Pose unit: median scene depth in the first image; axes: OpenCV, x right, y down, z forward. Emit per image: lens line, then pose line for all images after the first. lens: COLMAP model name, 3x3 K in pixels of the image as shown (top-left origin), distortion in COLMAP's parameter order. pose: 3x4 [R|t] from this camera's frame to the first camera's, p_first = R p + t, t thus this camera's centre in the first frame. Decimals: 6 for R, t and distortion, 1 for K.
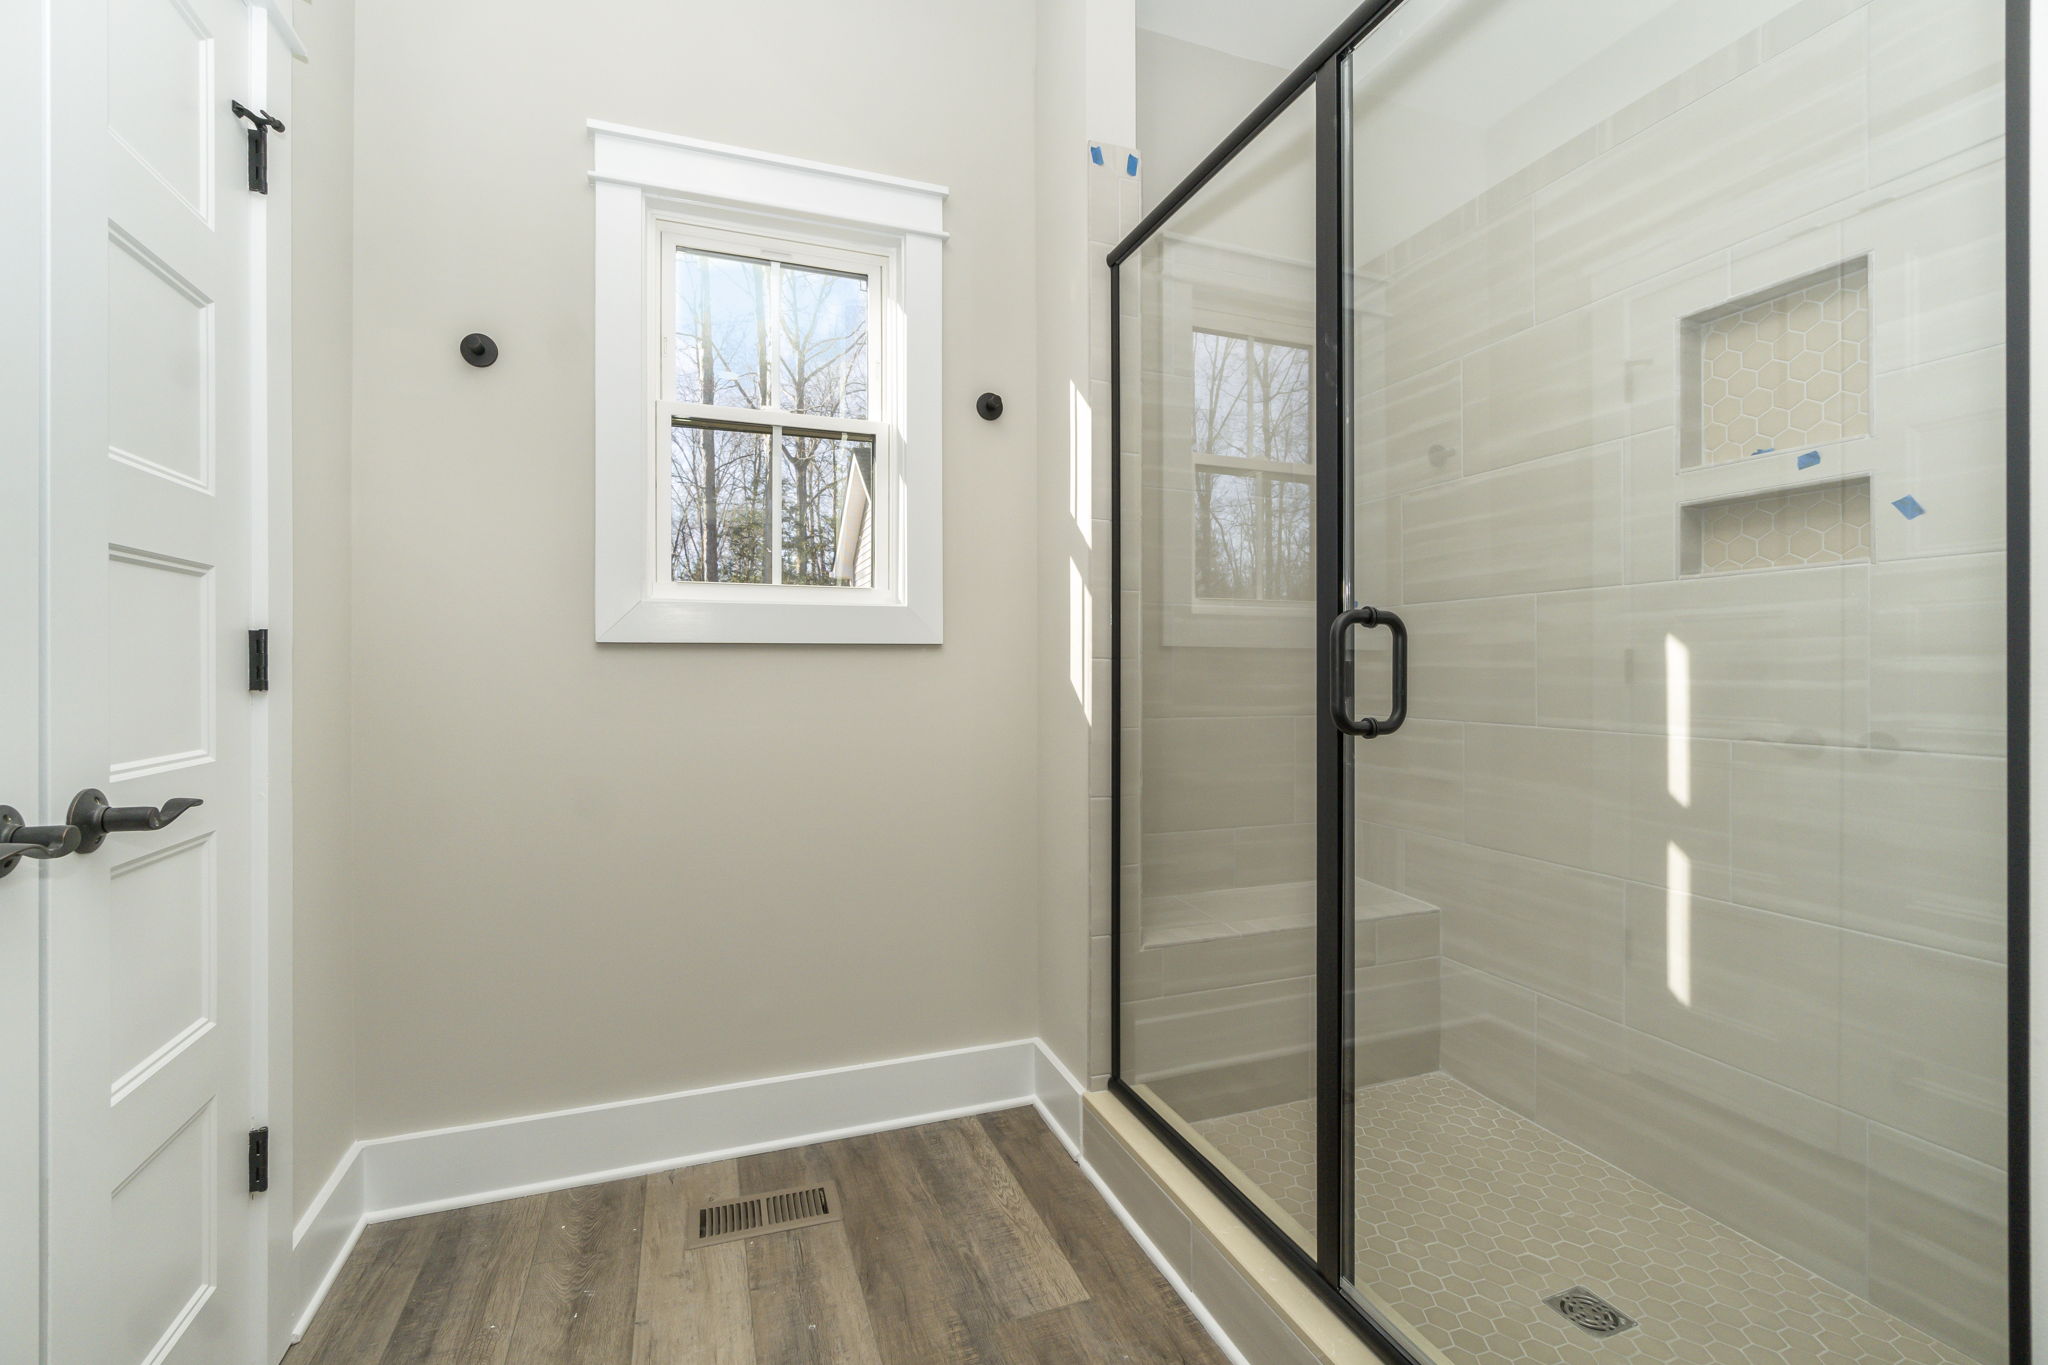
lens RADIAL K [[881.3, 0, 989.6], [0, 881.3, 656.3], [0, 0, 1]] dist [0.001574, -0.000958]
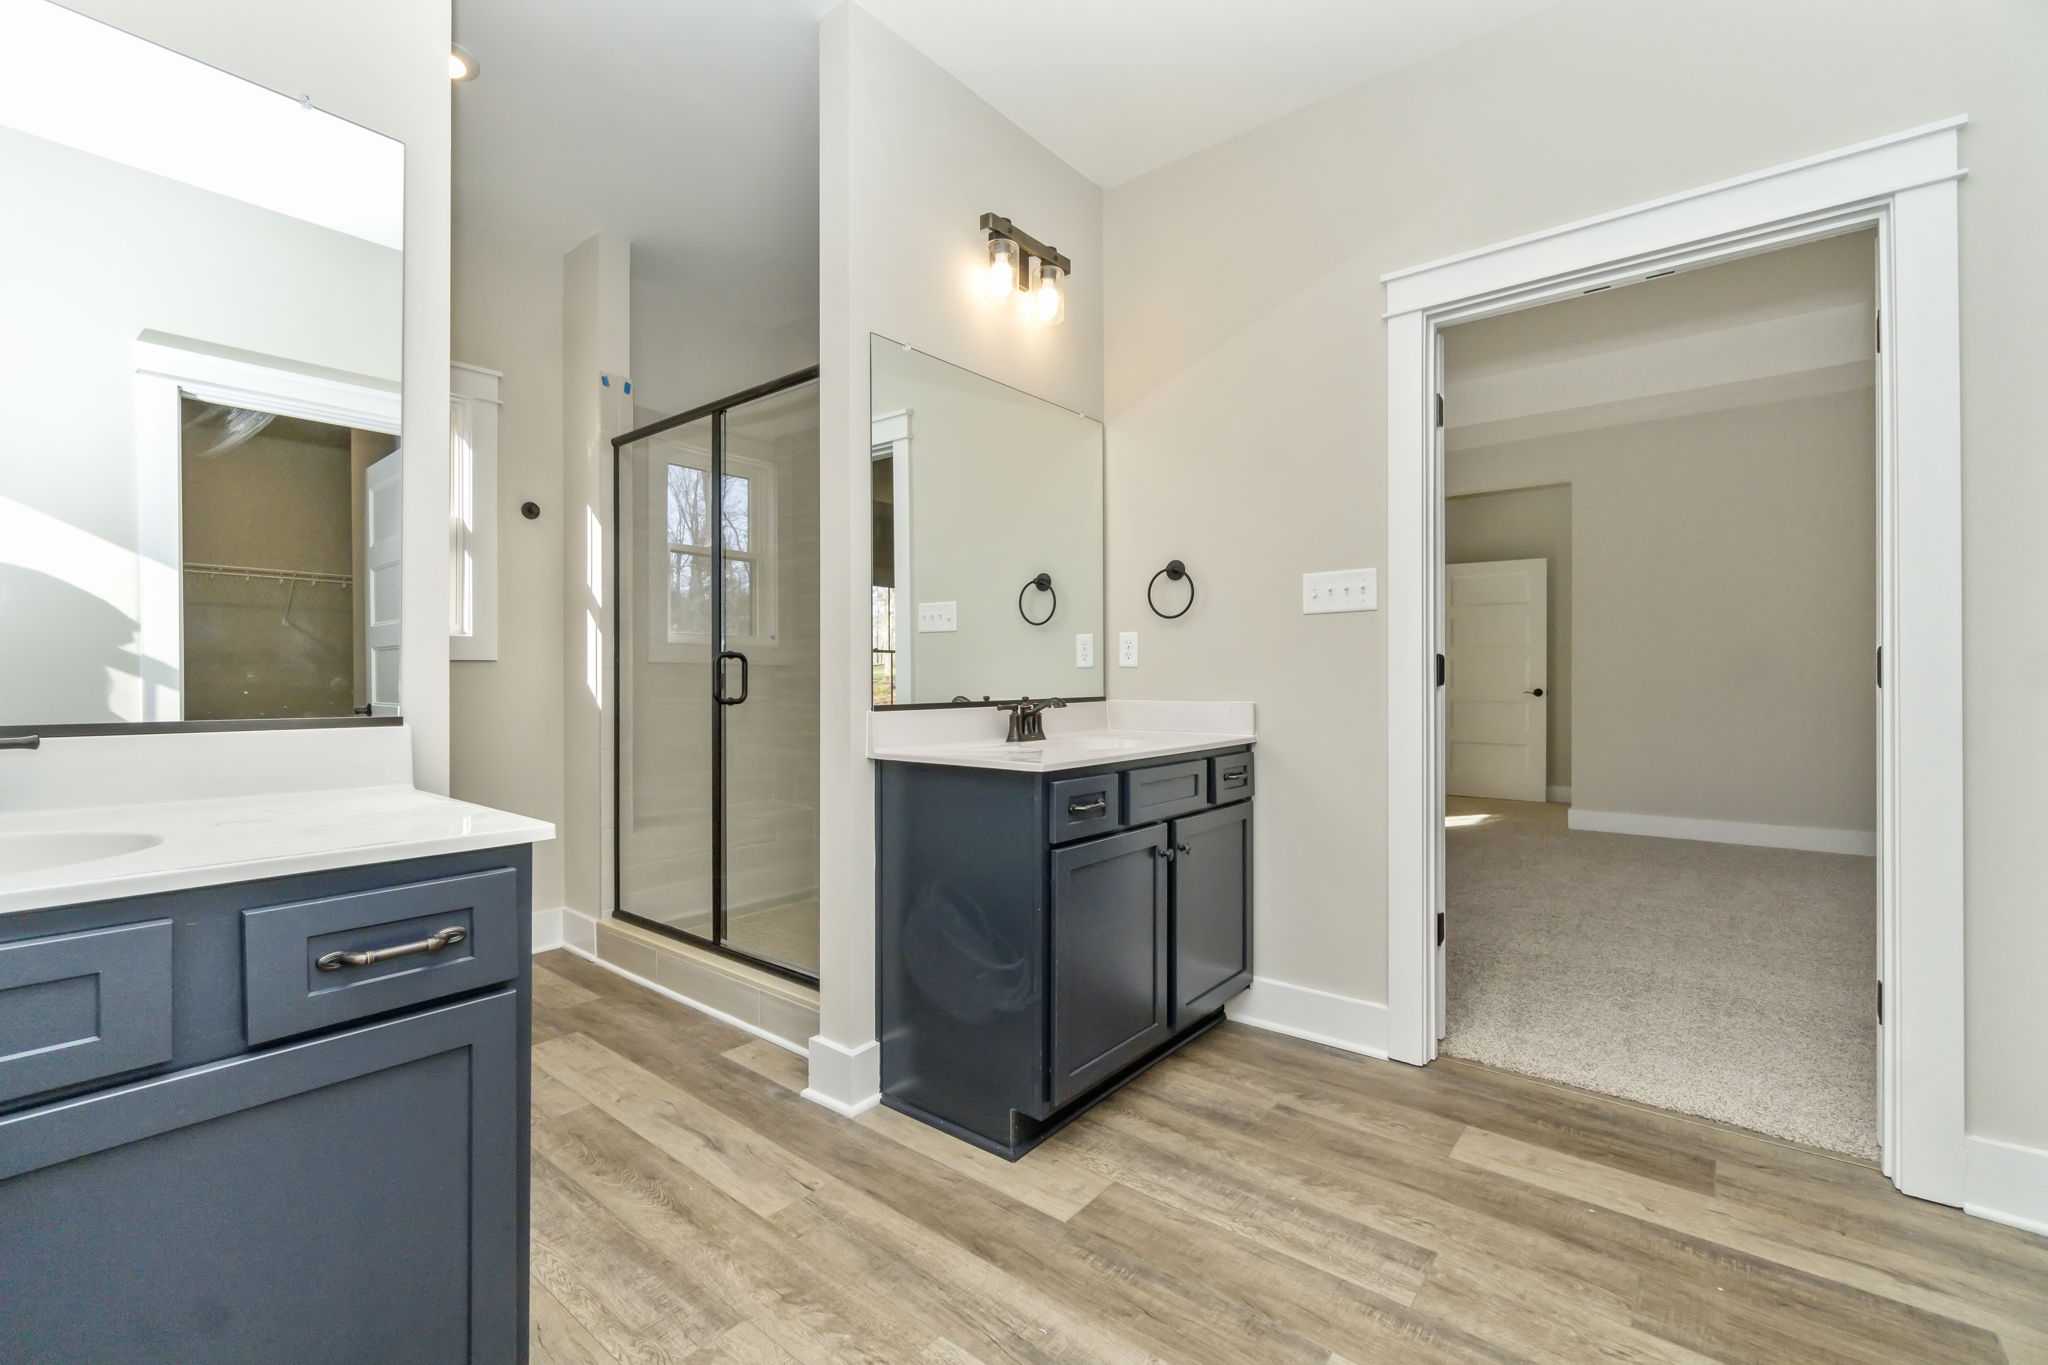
lens RADIAL K [[881.3, 0, 995.9], [0, 881.3, 680.2], [0, 0, 1]] dist [0.001574, -0.000958]
pose [[0.855604, -0.001444, 0.517628, -0.130115], [-0.007536, 0.999855, 0.015246, -0.011934], [-0.517575, -0.016945, 0.855470, -0.970316]]
